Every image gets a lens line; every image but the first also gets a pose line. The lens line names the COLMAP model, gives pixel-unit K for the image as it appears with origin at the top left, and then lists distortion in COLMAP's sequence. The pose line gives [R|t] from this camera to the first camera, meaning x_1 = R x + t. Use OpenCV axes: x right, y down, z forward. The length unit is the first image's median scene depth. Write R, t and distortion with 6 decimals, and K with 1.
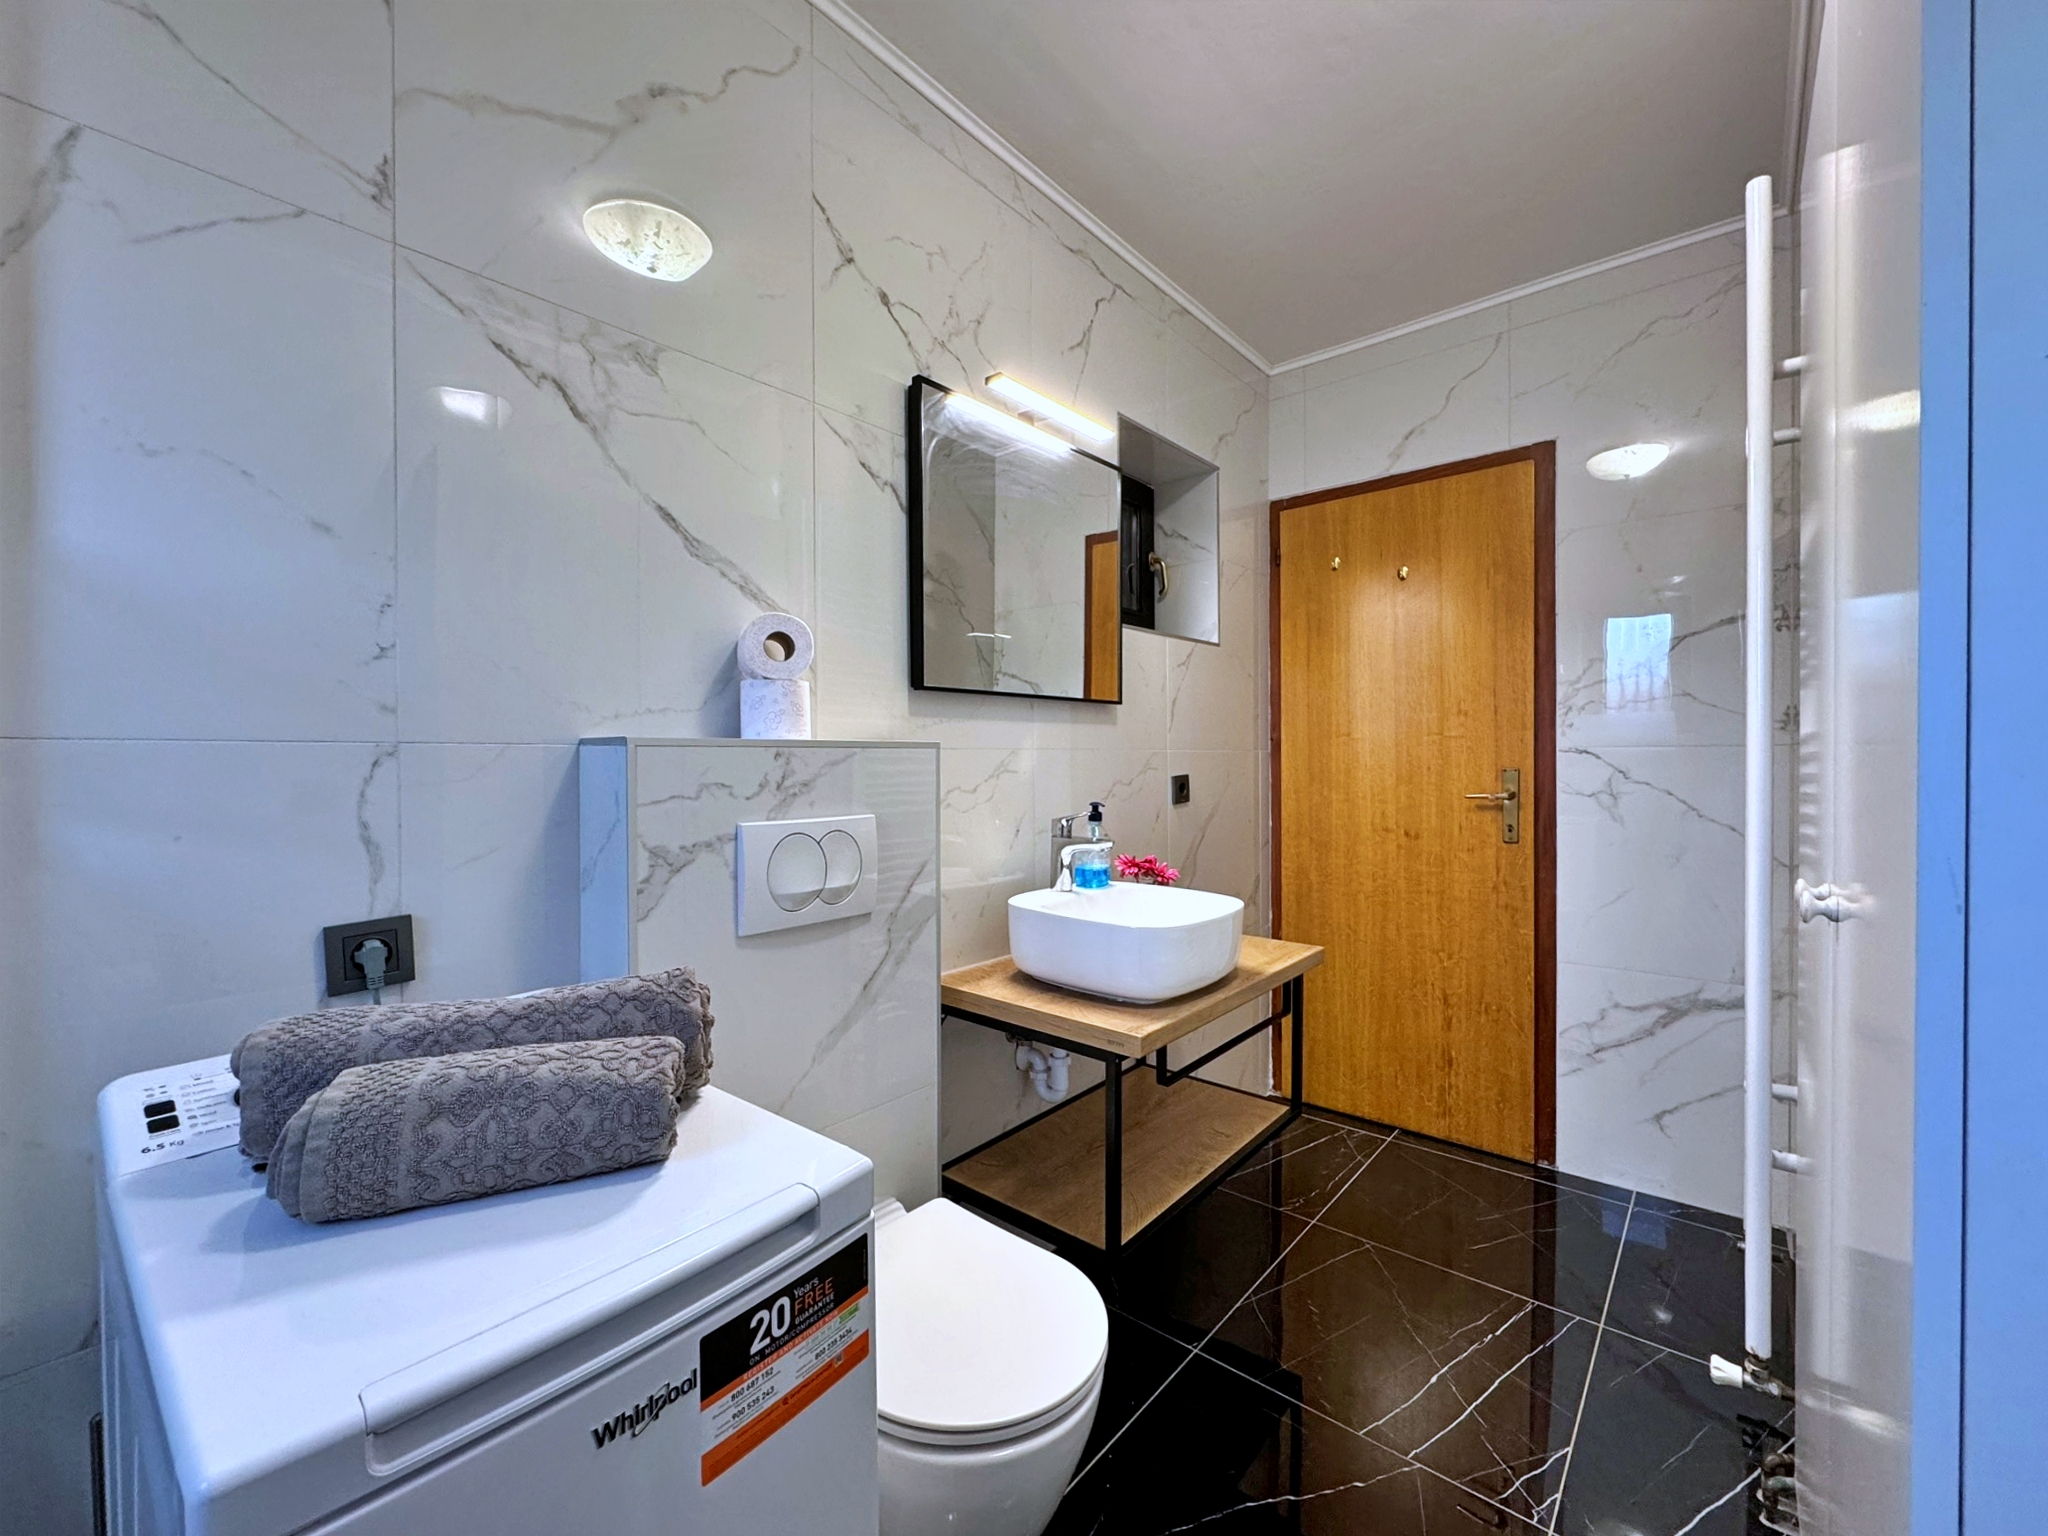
lens RADIAL K [[826.3, 0, 1015.3], [0, 826.3, 764.8], [0, 0, 1]] dist [-0.002372, -0.000280]
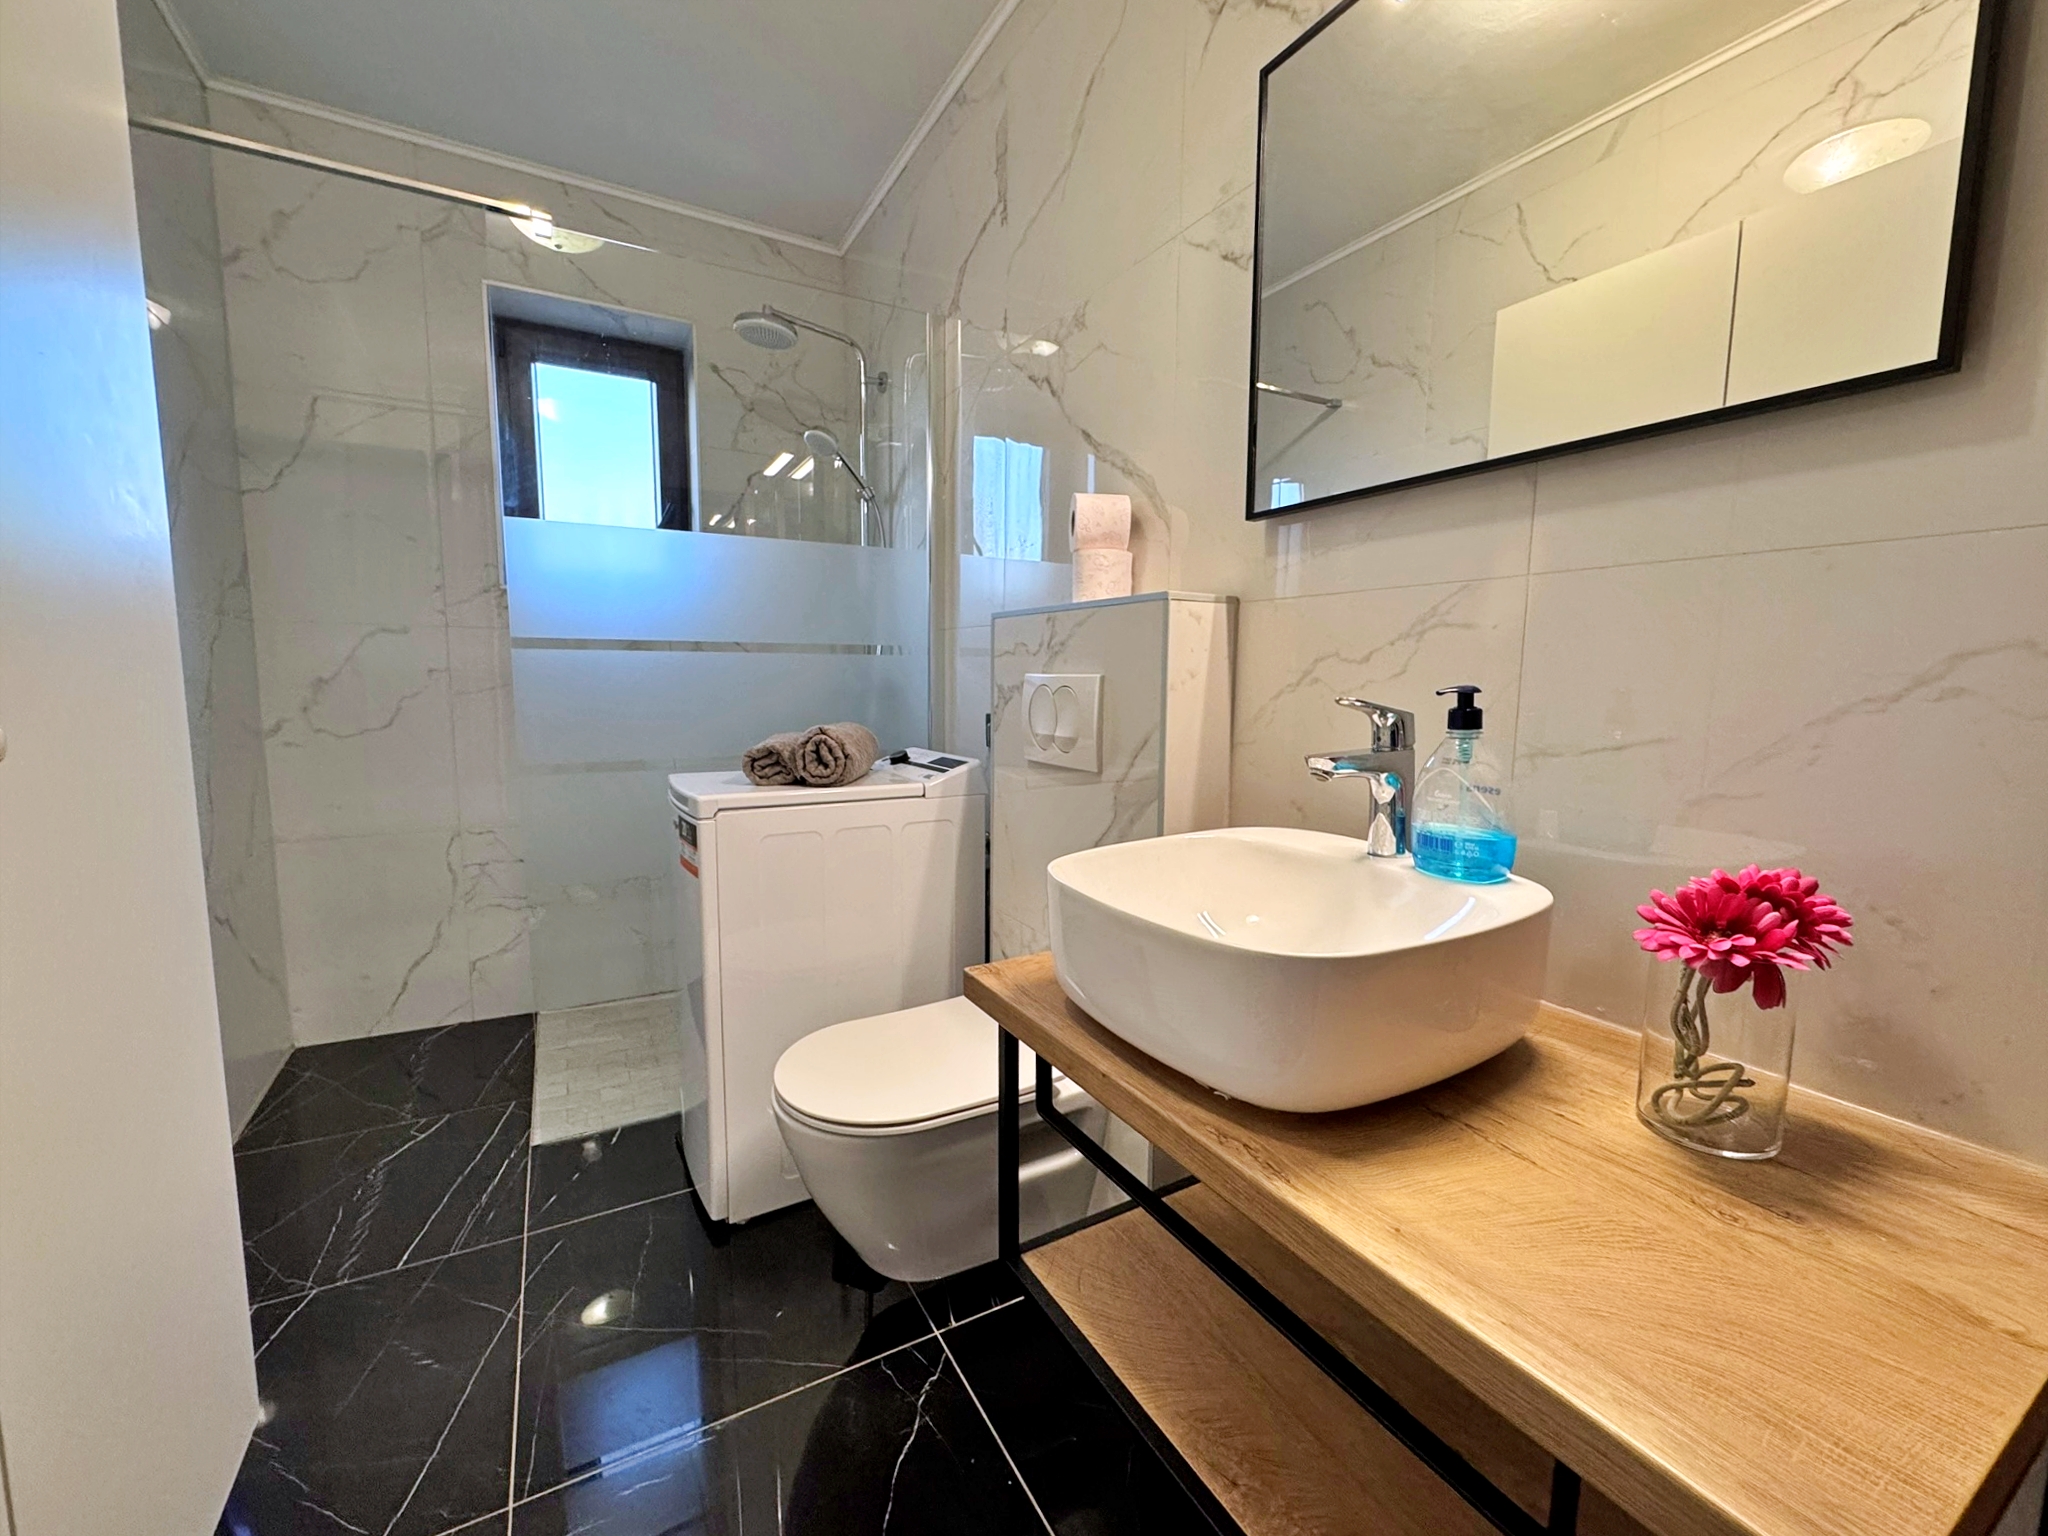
lens RADIAL K [[826.3, 0, 1015.3], [0, 826.3, 764.8], [0, 0, 1]] dist [-0.002372, -0.000280]
pose [[-0.344429, 0.103784, -0.933058, 0.859336], [-0.015525, 0.993105, 0.116194, 0.058470], [0.938684, 0.054506, -0.340443, 1.347544]]
